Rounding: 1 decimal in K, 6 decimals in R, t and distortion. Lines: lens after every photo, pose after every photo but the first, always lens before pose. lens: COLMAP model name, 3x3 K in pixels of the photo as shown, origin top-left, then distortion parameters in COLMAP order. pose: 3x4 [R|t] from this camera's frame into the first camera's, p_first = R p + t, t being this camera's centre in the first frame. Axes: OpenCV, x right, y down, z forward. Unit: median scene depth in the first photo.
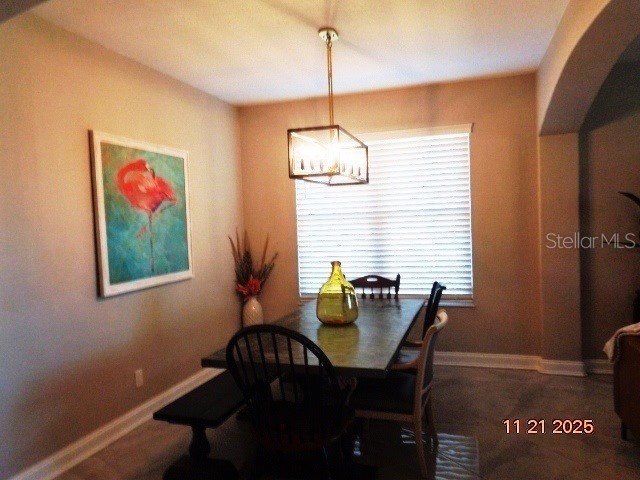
lens RADIAL K [[486.7, 0, 320.1], [0, 486.7, 243.1], [0, 0, 1]] dist [0.023123, 0.003174]
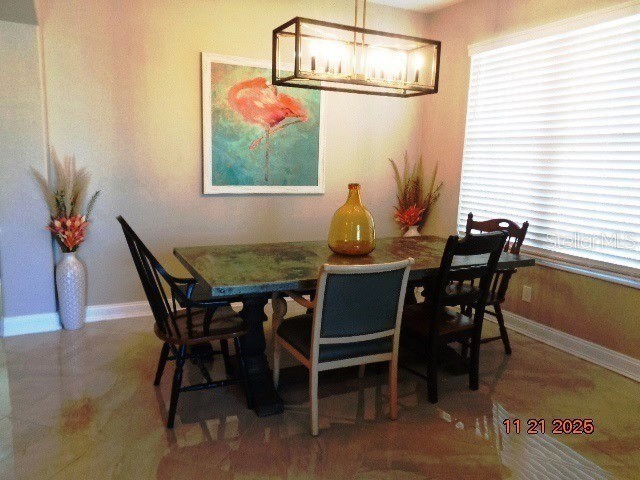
lens RADIAL K [[486.7, 0, 321.0], [0, 486.7, 236.9], [0, 0, 1]] dist [0.023123, 0.003174]
pose [[0.705721, 0.169143, -0.688004, 0.535445], [-0.088932, 0.984552, 0.150826, 0.005215], [0.702887, -0.045256, 0.709861, 0.290173]]
